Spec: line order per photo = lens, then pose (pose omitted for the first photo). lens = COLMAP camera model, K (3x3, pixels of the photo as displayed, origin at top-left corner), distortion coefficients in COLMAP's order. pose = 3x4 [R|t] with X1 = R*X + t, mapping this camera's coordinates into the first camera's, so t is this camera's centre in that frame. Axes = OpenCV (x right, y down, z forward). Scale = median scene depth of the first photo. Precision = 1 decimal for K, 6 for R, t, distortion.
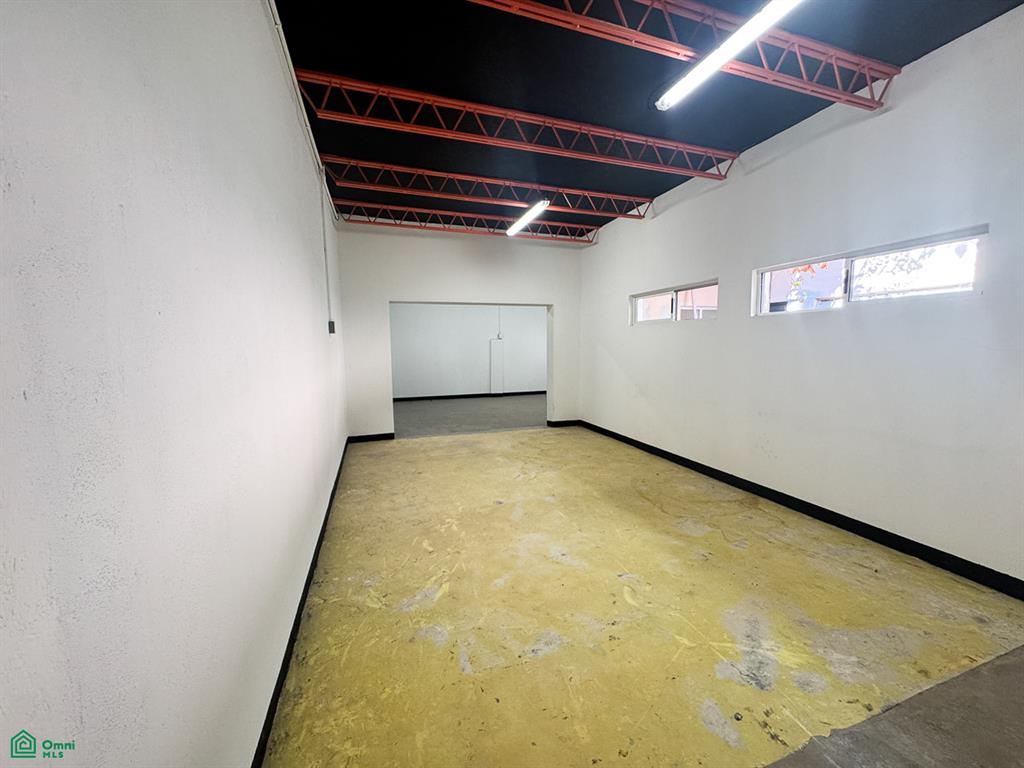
lens RADIAL K [[410.2, 0, 512.0], [0, 410.2, 384.0], [0, 0, 1]] dist [-0.000008, -0.000071]
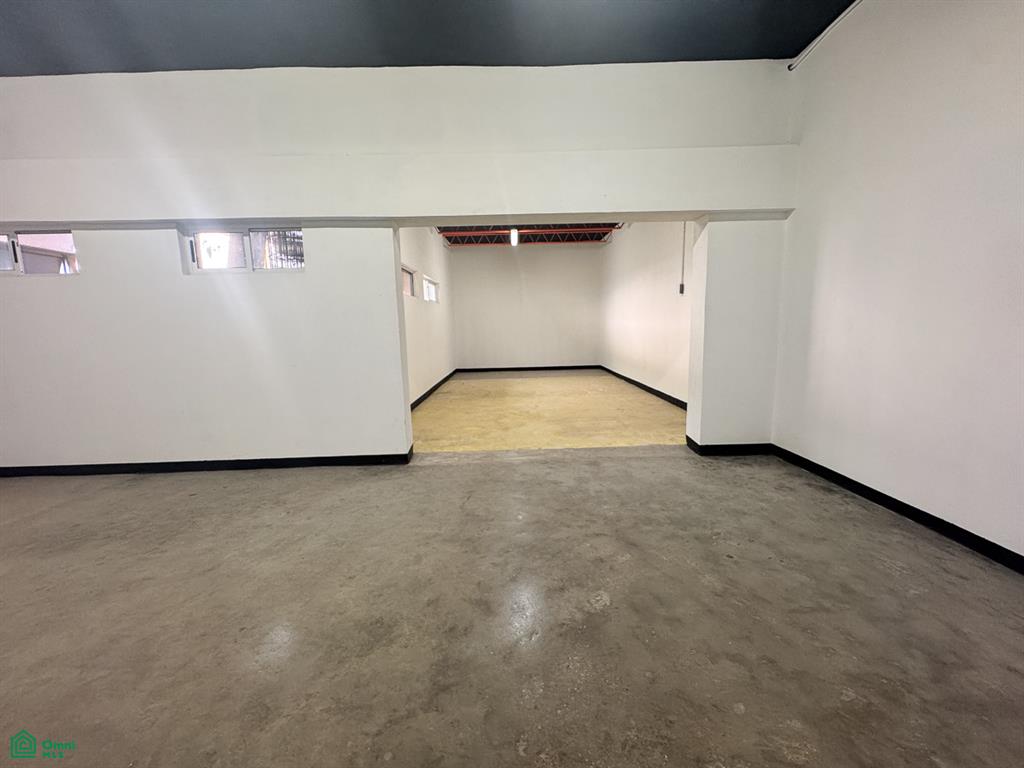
lens RADIAL K [[410.2, 0, 512.0], [0, 410.2, 384.0], [0, 0, 1]] dist [-0.000008, -0.000071]
pose [[-0.949495, -0.010774, 0.313598, -0.312285], [0.065305, 0.970741, 0.231078, -0.165278], [-0.306913, 0.239887, -0.921010, 2.250005]]
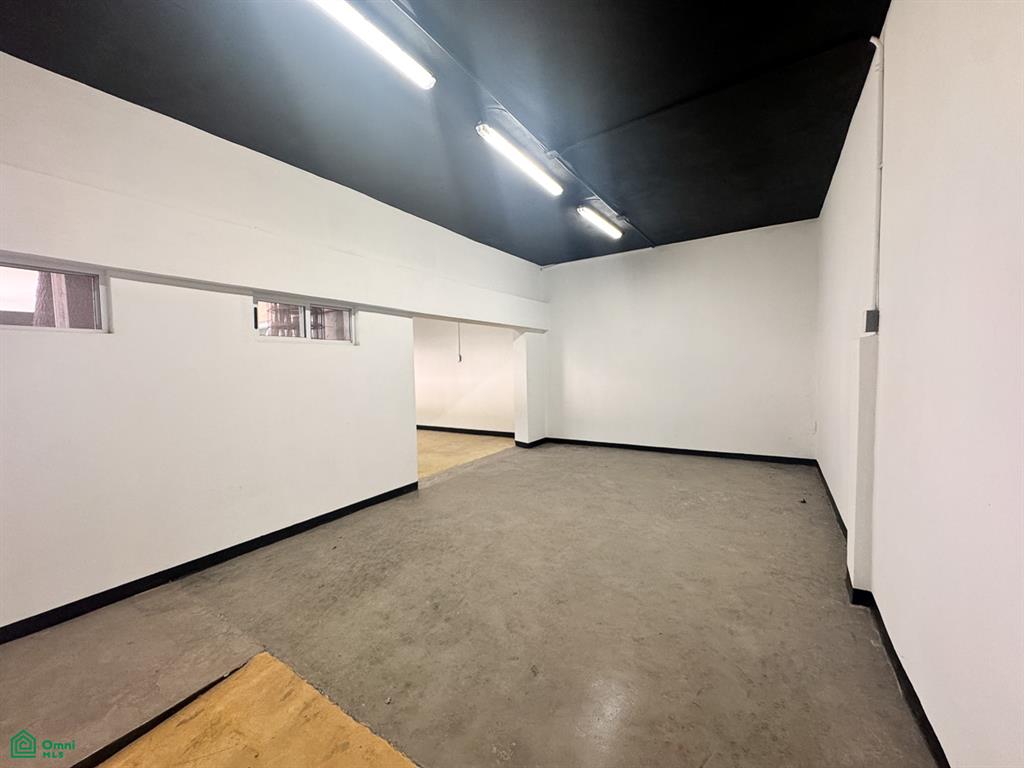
lens RADIAL K [[410.2, 0, 512.0], [0, 410.2, 384.0], [0, 0, 1]] dist [-0.000008, -0.000071]
pose [[-0.780725, 0.056501, -0.622315, 0.601075], [-0.030649, 0.991242, 0.128448, -0.258905], [0.624123, 0.119356, -0.772156, 2.560819]]
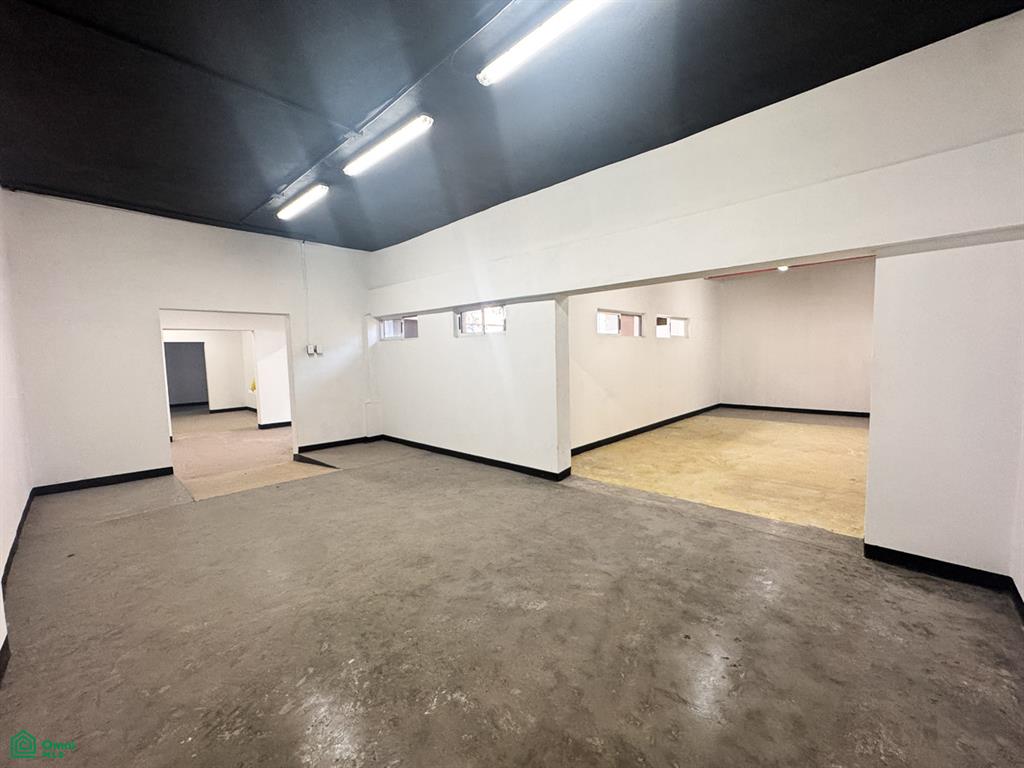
lens RADIAL K [[410.2, 0, 512.0], [0, 410.2, 384.0], [0, 0, 1]] dist [-0.000008, -0.000071]
pose [[-0.462690, -0.043886, 0.885433, -0.704313], [0.115139, 0.987340, 0.109104, -0.202491], [-0.879011, 0.152429, -0.451779, 2.128917]]
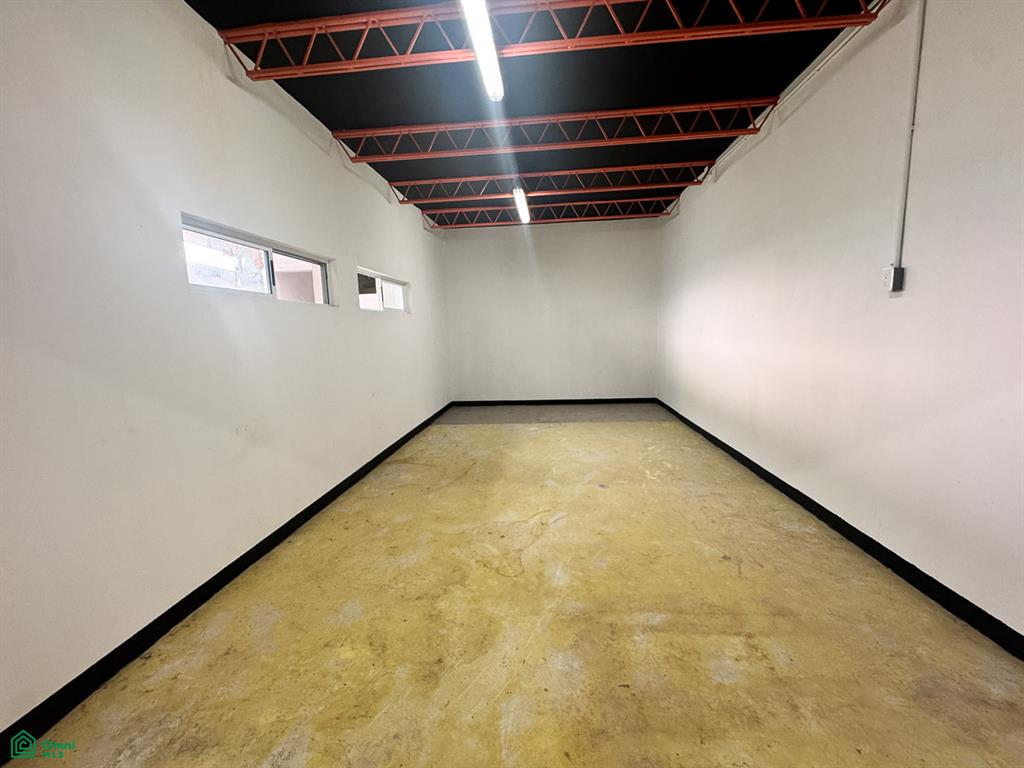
lens RADIAL K [[410.2, 0, 512.0], [0, 410.2, 384.0], [0, 0, 1]] dist [-0.000008, -0.000071]
pose [[-0.914703, -0.013275, 0.403908, -0.185098], [0.081110, 0.973093, 0.215666, -0.146653], [-0.395903, 0.230031, -0.889014, 1.560738]]
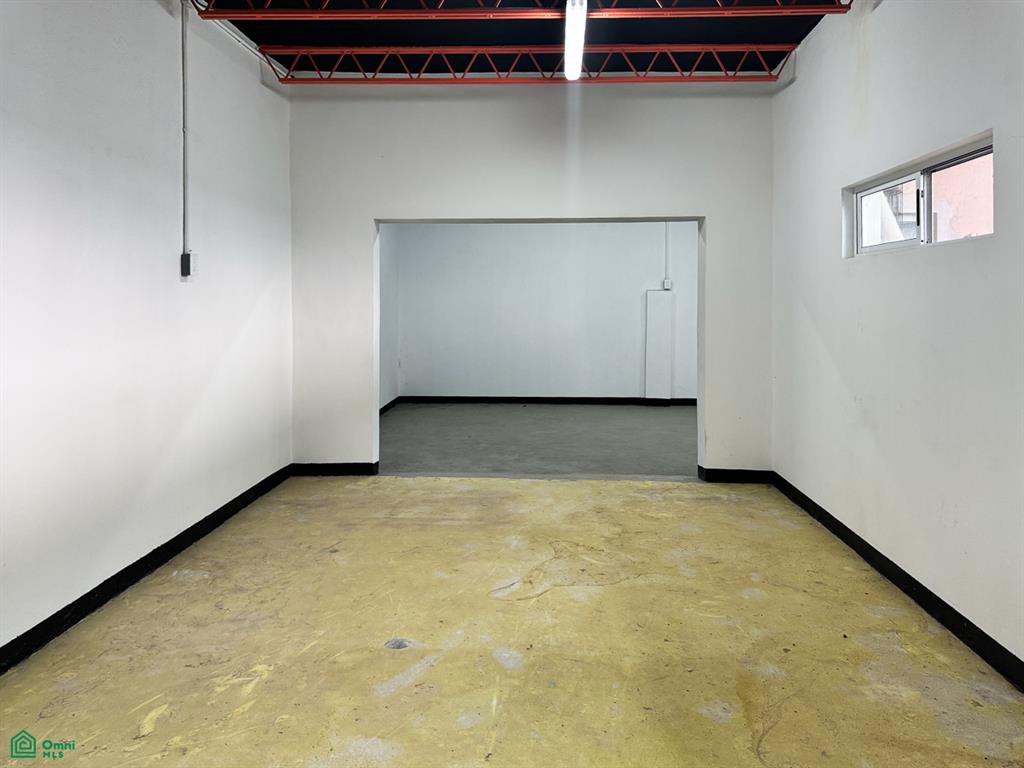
lens RADIAL K [[753.4, 0, 512.5], [0, 753.4, 292.1], [0, 0, 1]] dist [0.073134, -0.082872]
pose [[0.931618, 0.006497, -0.363381, 0.319382], [-0.045550, 0.994044, -0.099005, -0.016103], [0.360574, 0.108786, 0.926365, 0.183362]]
